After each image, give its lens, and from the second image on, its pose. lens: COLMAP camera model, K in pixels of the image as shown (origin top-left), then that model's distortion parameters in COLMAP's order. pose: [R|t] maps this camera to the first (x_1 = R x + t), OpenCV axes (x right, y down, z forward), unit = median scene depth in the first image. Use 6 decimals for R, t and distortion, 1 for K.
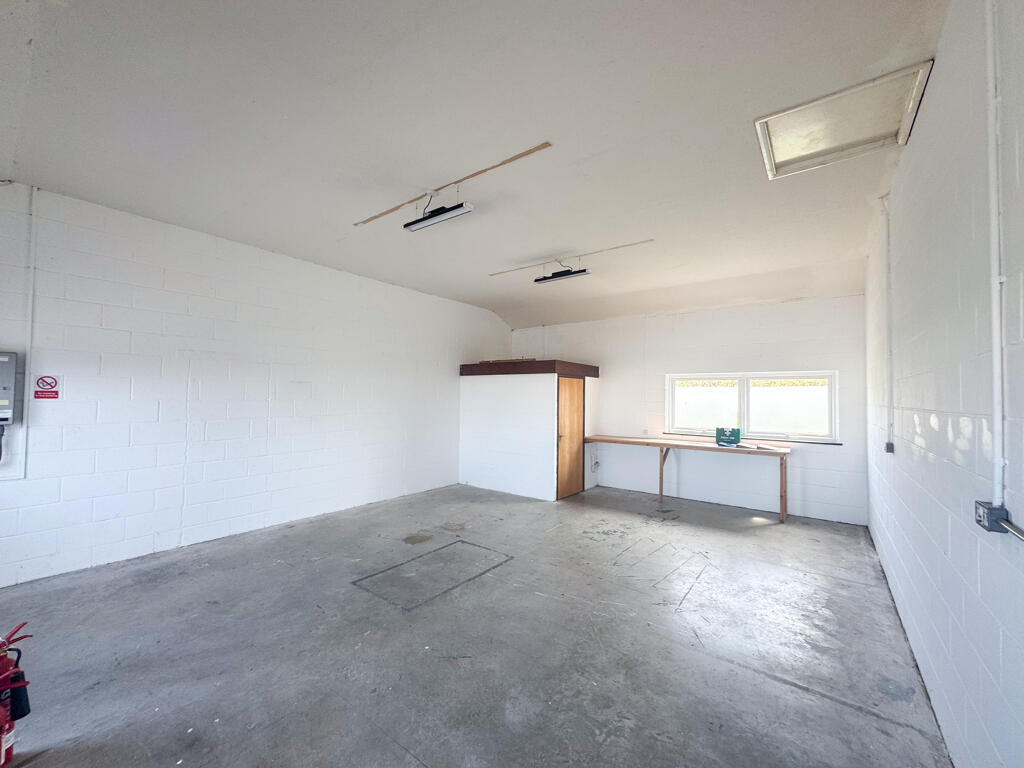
lens RADIAL K [[409.3, 0, 513.3], [0, 409.3, 385.2], [0, 0, 1]] dist [-0.003196, 0.000070]
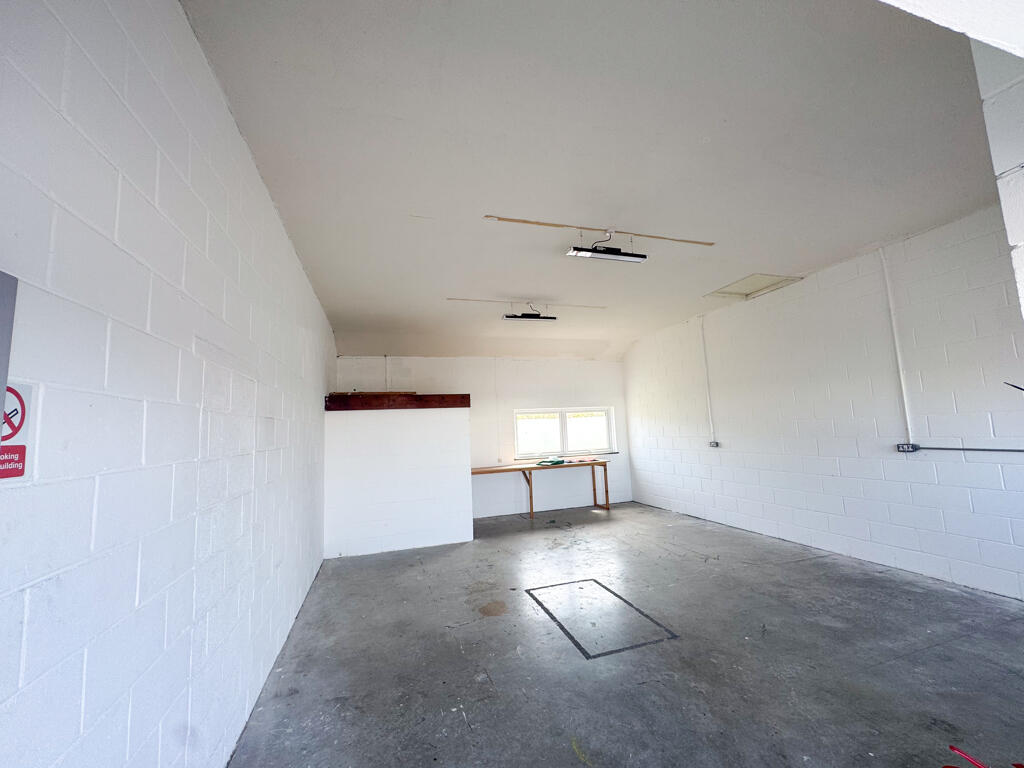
lens RADIAL K [[409.3, 0, 513.3], [0, 409.3, 385.2], [0, 0, 1]] dist [-0.003196, 0.000070]
pose [[0.578192, 0.051083, 0.814300, -0.836249], [0.031043, 0.995938, -0.084520, 0.005427], [-0.815310, 0.074147, 0.574258, 0.440289]]
